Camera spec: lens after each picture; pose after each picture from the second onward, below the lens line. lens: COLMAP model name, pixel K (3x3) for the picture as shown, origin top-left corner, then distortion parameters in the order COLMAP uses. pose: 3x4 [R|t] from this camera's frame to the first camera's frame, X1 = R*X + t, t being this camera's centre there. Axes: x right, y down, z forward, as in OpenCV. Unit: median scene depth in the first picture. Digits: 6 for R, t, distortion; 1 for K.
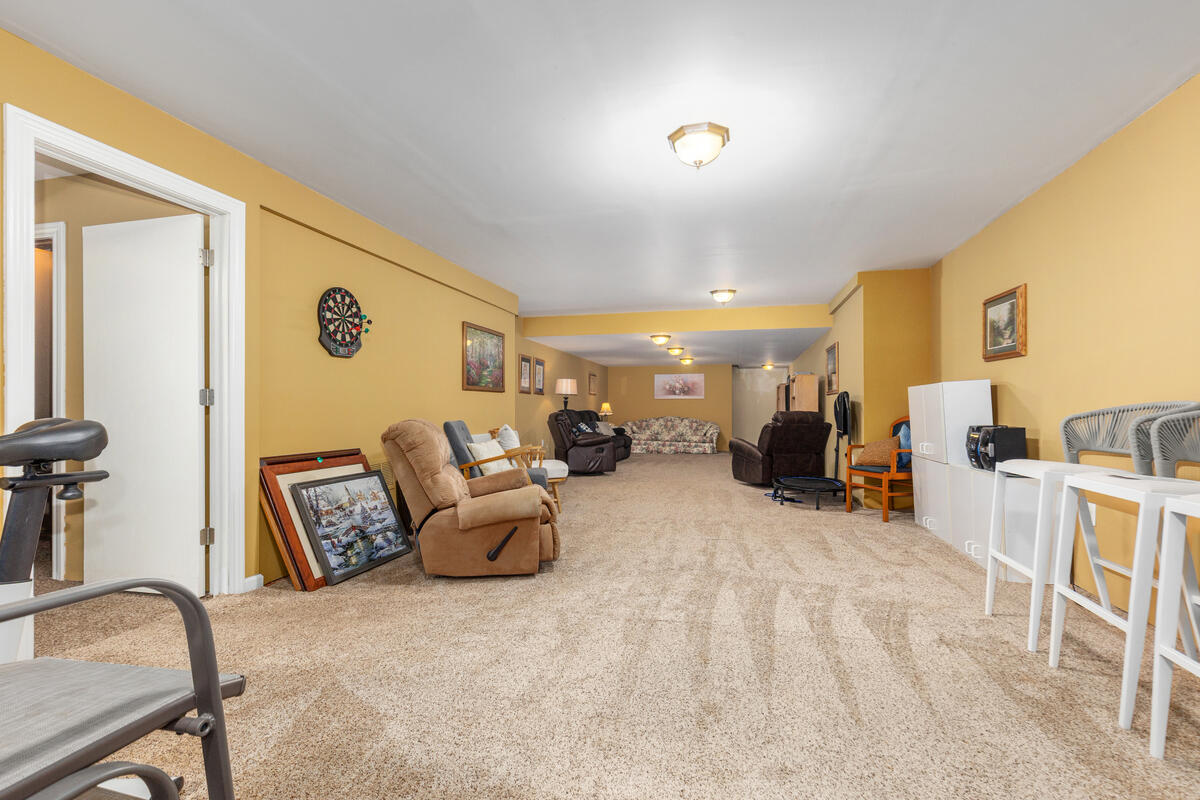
lens RADIAL K [[551.0, 0, 600.1], [0, 551.0, 405.3], [0, 0, 1]] dist [-0.004518, -0.000174]
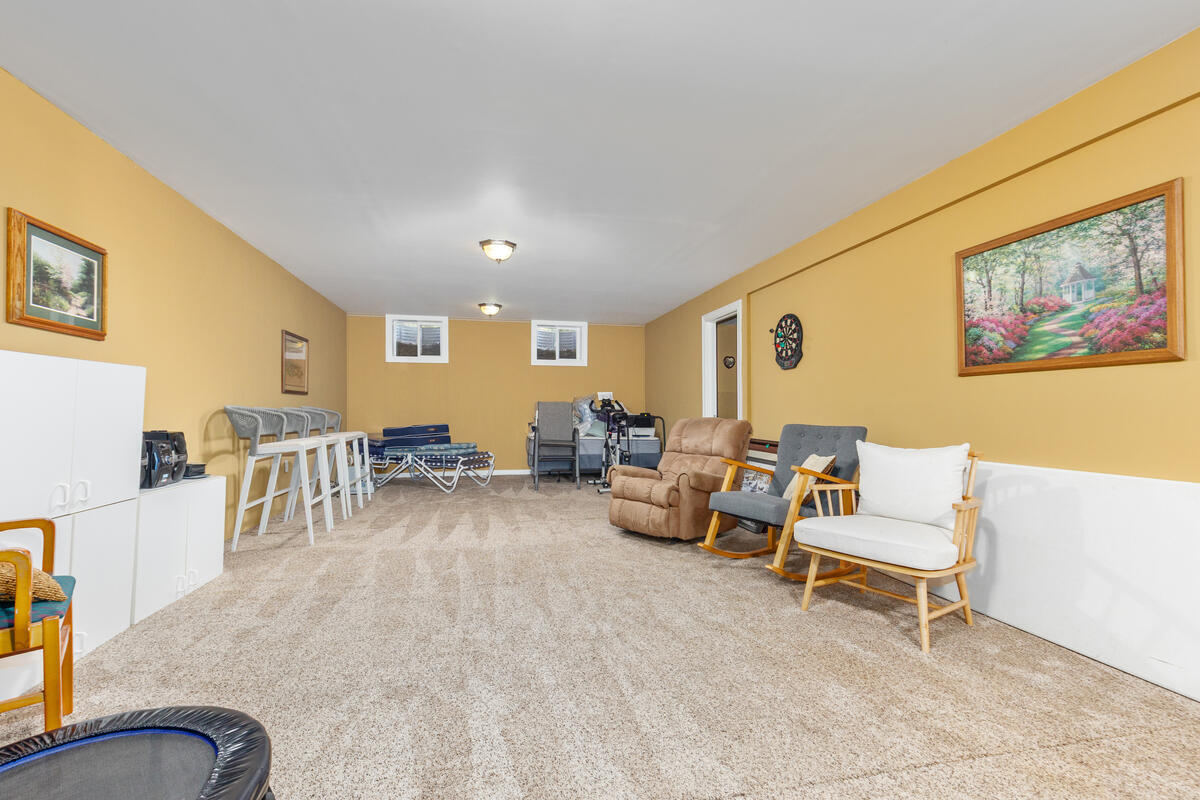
lens RADIAL K [[551.0, 0, 618.2], [0, 551.0, 431.8], [0, 0, 1]] dist [-0.004518, -0.000174]
pose [[-0.890941, 0.015639, -0.453850, 1.239732], [-0.000320, 0.999385, 0.035065, 0.034677], [0.454120, 0.031386, -0.890388, 5.332782]]
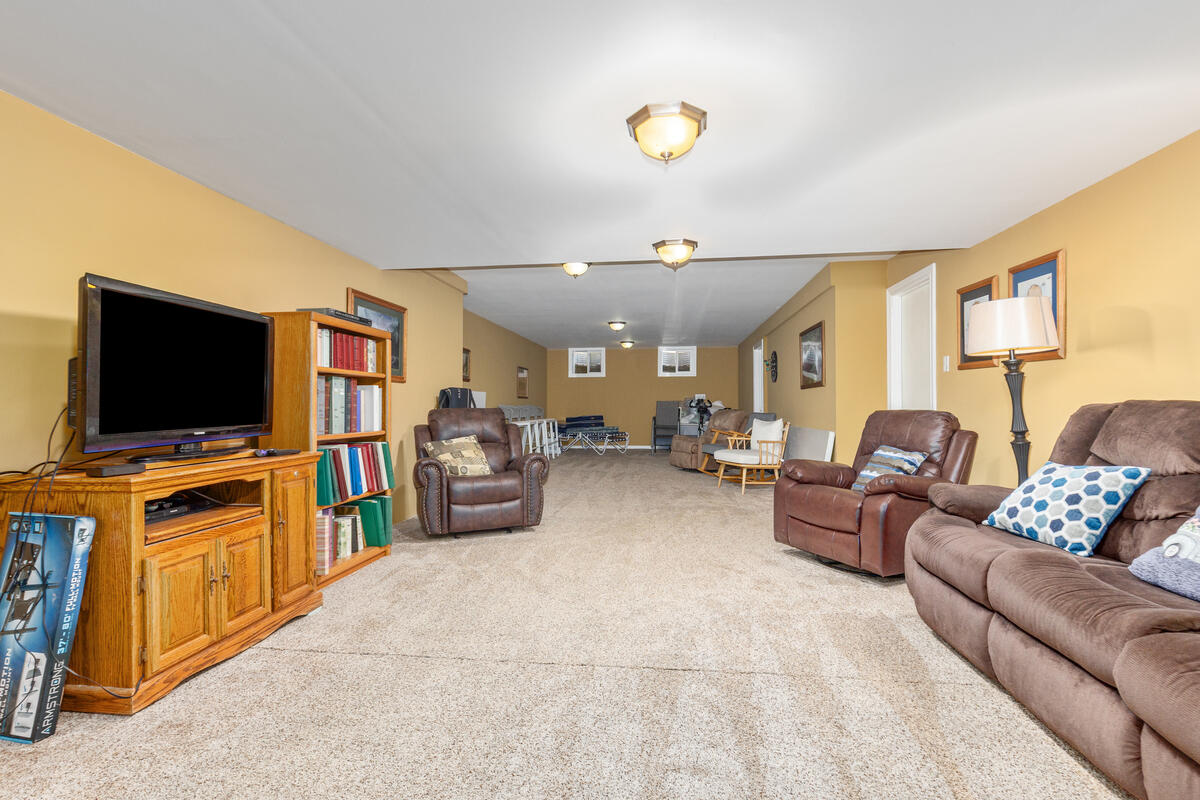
lens RADIAL K [[551.0, 0, 599.2], [0, 551.0, 402.0], [0, 0, 1]] dist [-0.004518, -0.000174]
pose [[-0.994040, 0.000018, -0.109020, 1.239786], [0.001384, 0.999922, -0.012453, 0.034689], [0.109011, -0.012529, -0.993962, 5.335796]]
